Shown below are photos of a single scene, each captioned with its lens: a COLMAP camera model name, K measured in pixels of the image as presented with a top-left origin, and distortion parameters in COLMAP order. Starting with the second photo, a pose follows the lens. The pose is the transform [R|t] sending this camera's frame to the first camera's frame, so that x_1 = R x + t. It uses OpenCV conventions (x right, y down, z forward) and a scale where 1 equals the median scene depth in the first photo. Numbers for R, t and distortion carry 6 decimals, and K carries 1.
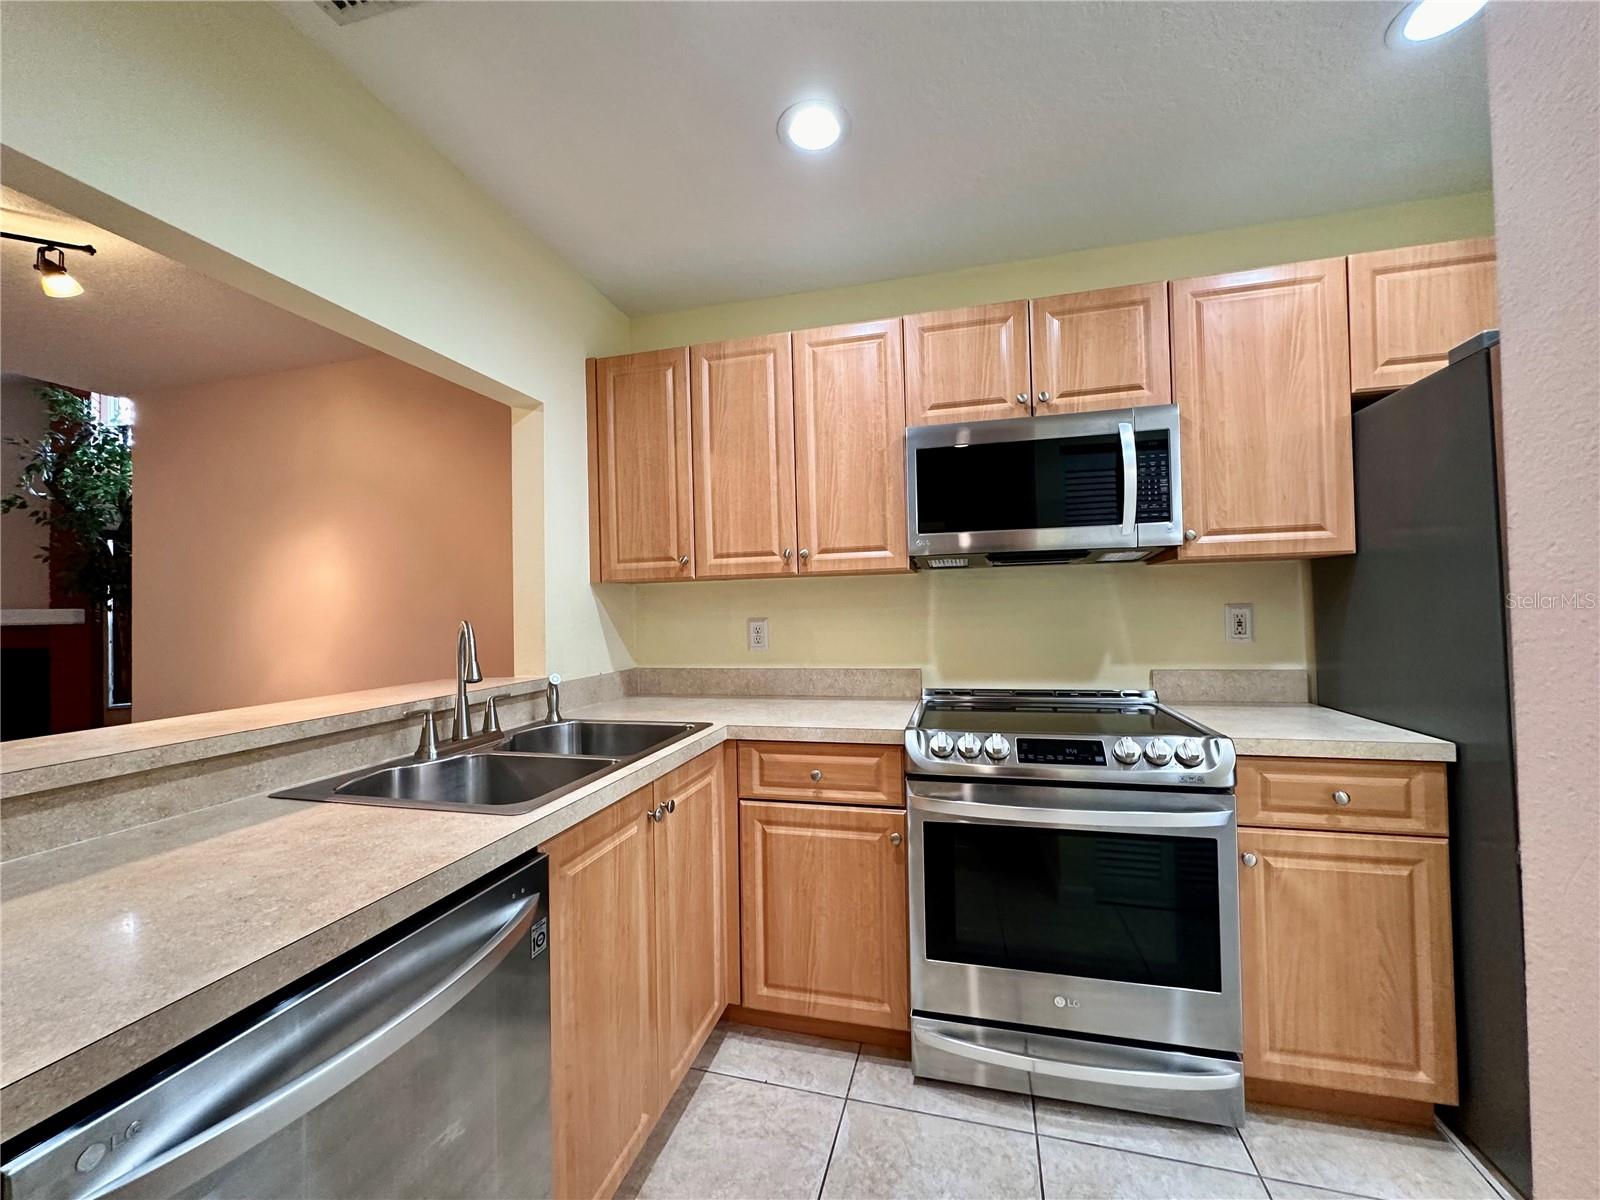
lens RADIAL K [[637.2, 0, 803.1], [0, 637.2, 598.8], [0, 0, 1]] dist [-0.002159, 0.000433]
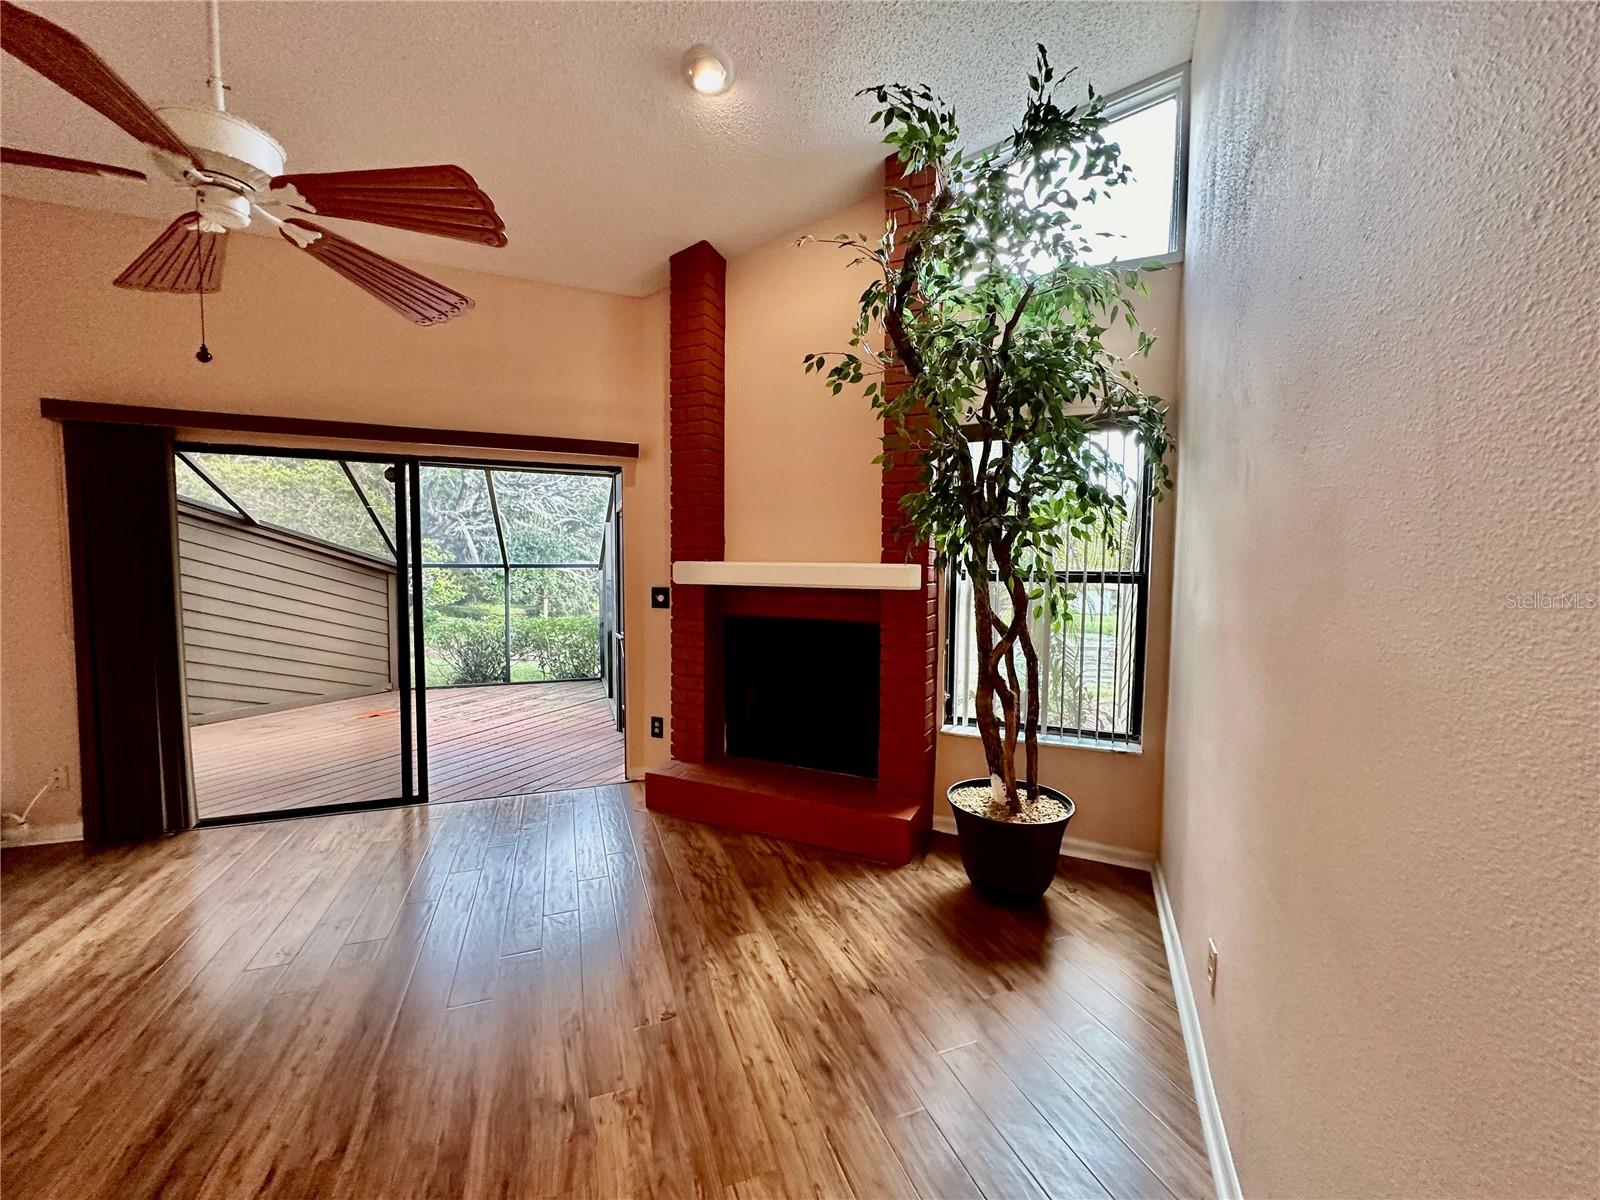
lens RADIAL K [[637.2, 0, 803.1], [0, 637.2, 598.8], [0, 0, 1]] dist [-0.002159, 0.000433]
pose [[0.581492, 0.072071, -0.810353, -2.111434], [-0.004850, 0.996358, 0.085133, -0.007387], [0.813538, -0.045574, 0.579724, 1.686102]]
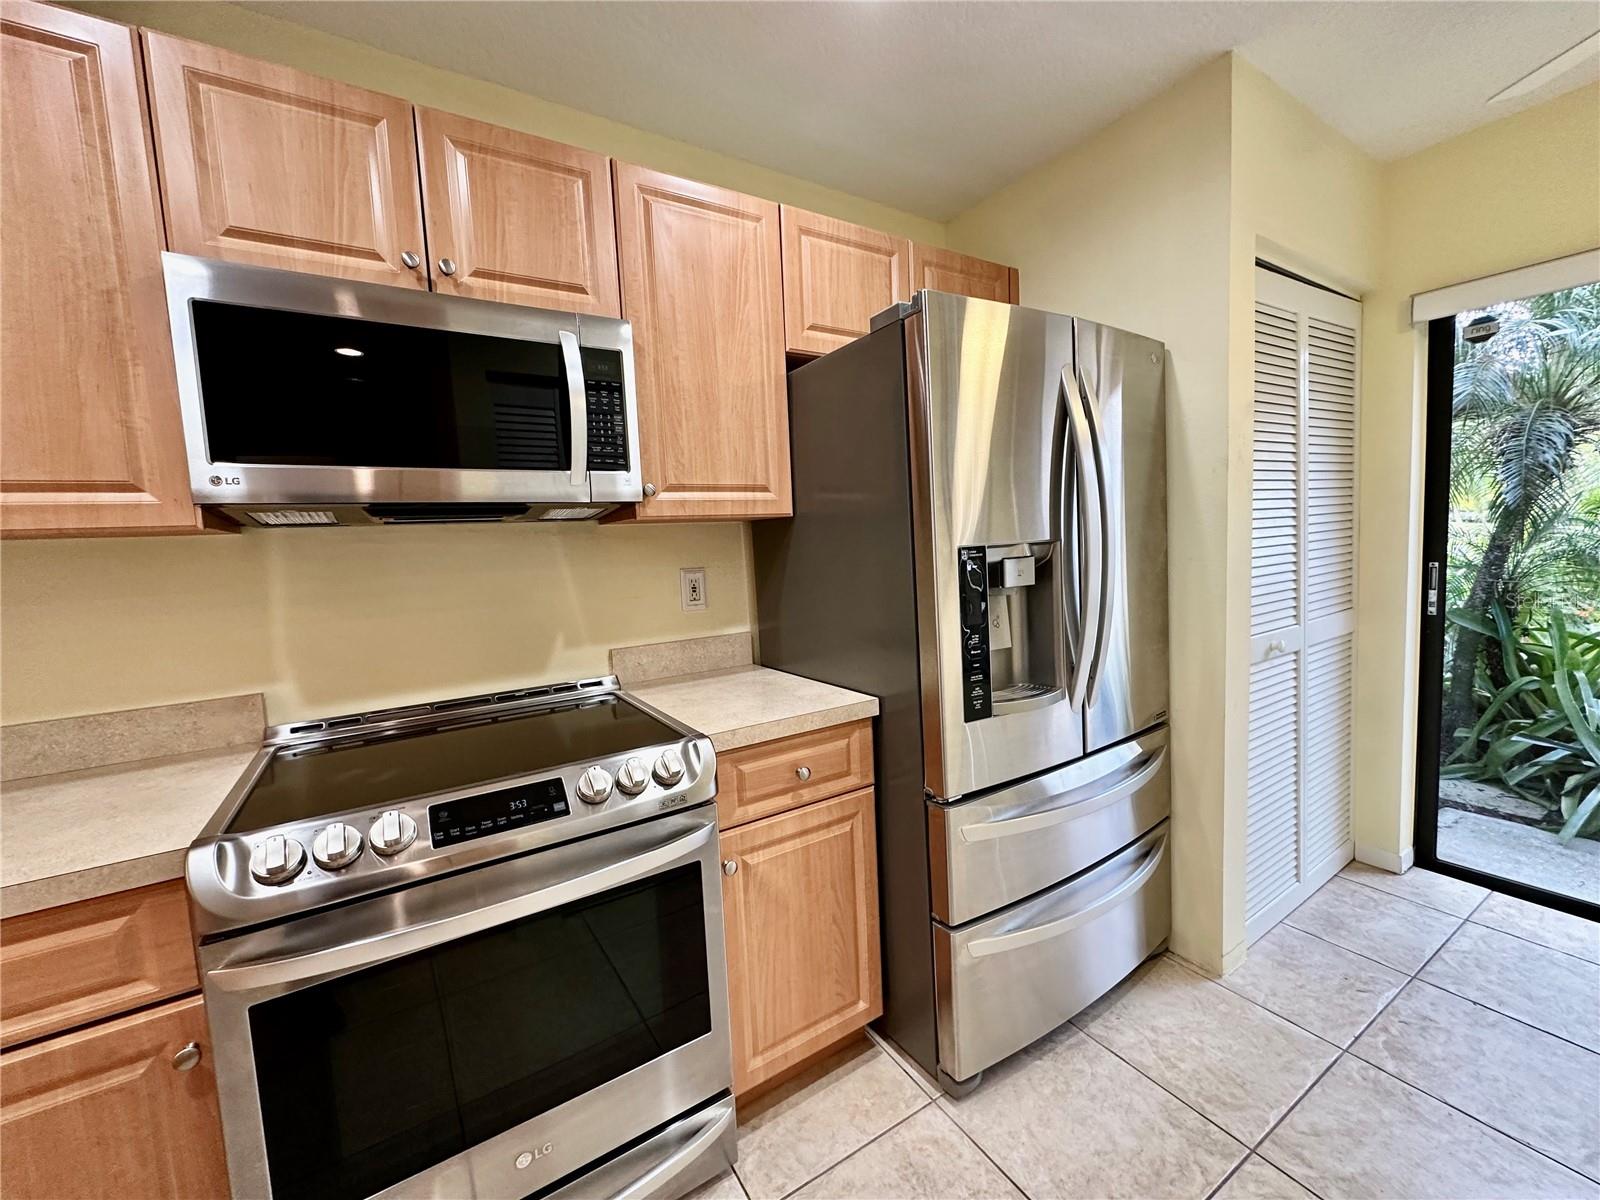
lens RADIAL K [[639.8, 0, 802.3], [0, 639.8, 598.5], [0, 0, 1]] dist [-0.004906, 0.000862]
pose [[0.681724, -0.073836, 0.727874, 0.132244], [0.020788, 0.996447, 0.081610, -0.023784], [-0.731314, -0.040505, 0.680837, 0.290512]]
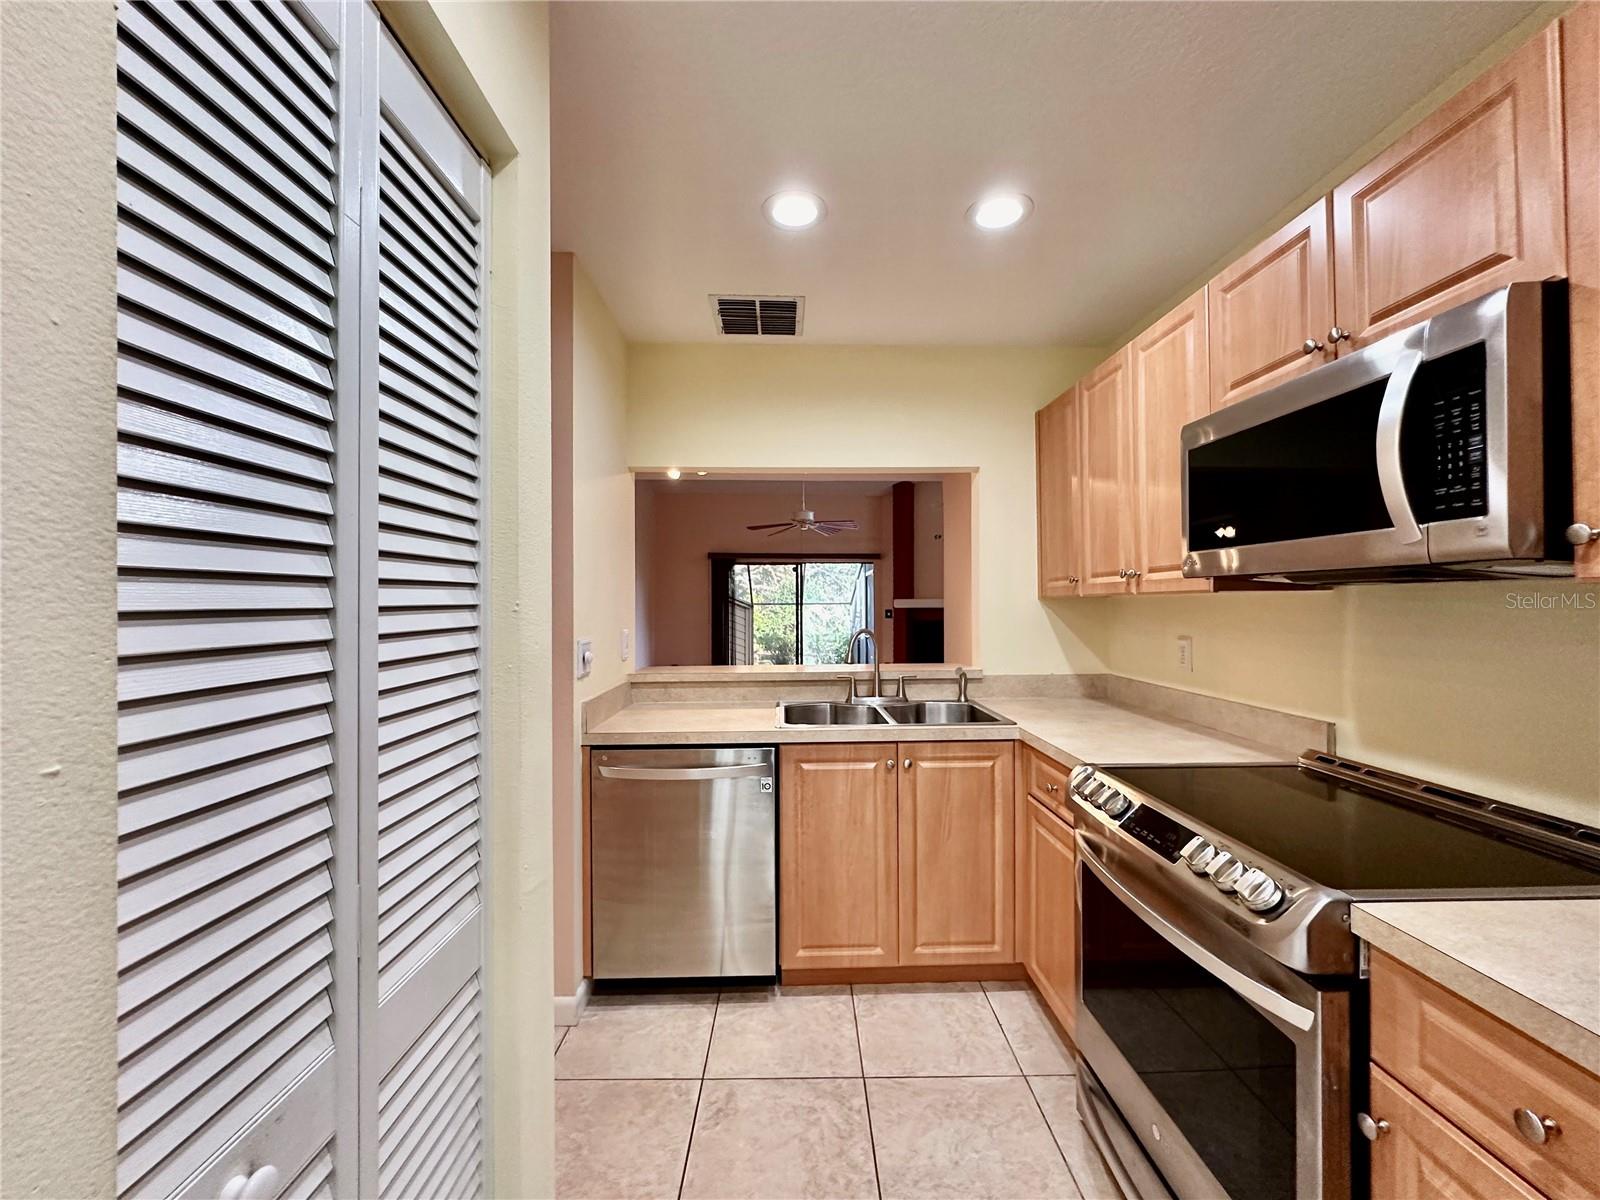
lens RADIAL K [[639.8, 0, 802.3], [0, 639.8, 598.5], [0, 0, 1]] dist [-0.004906, 0.000862]
pose [[0.278492, 0.014112, -0.960335, 0.929391], [0.014832, 0.999710, 0.018992, -0.070398], [0.960324, -0.019533, 0.278201, 0.302477]]
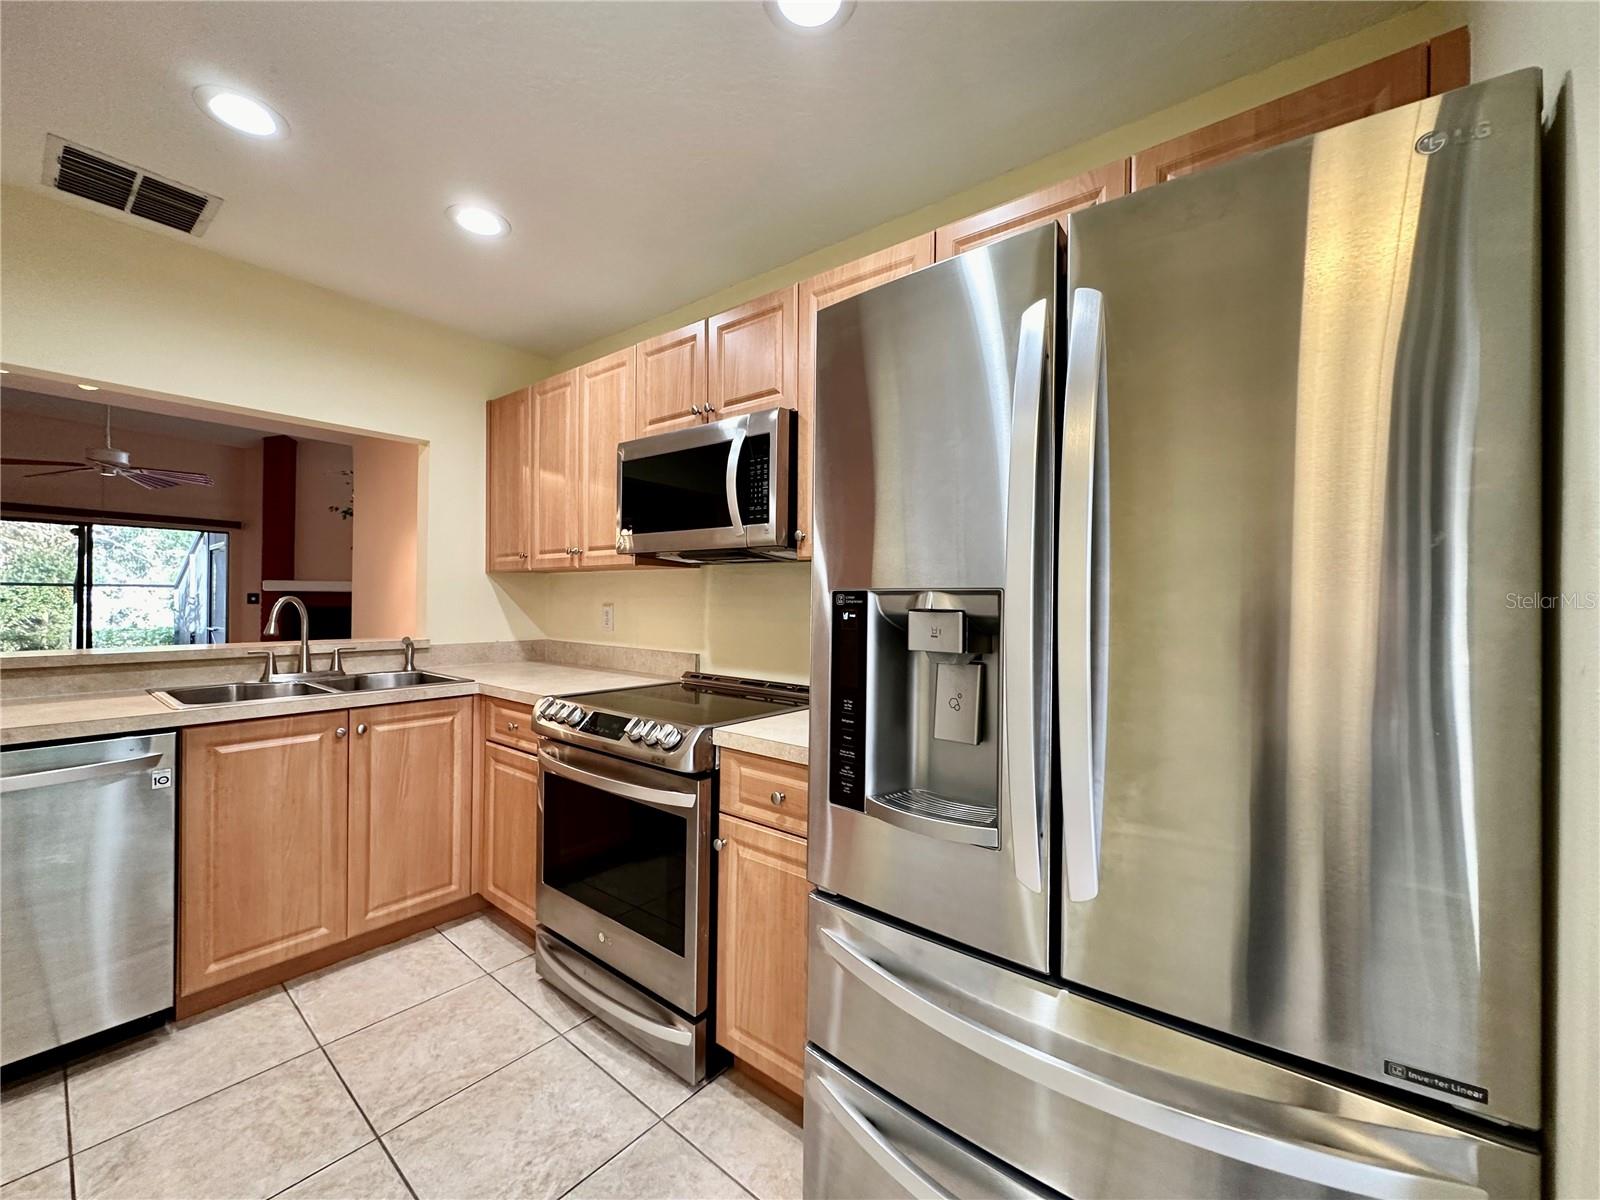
lens RADIAL K [[639.8, 0, 802.3], [0, 639.8, 598.5], [0, 0, 1]] dist [-0.004906, 0.000862]
pose [[0.914234, 0.033248, -0.403820, 1.050861], [-0.025212, 0.999364, 0.025203, -0.026219], [0.404401, -0.012860, 0.914491, 0.071231]]
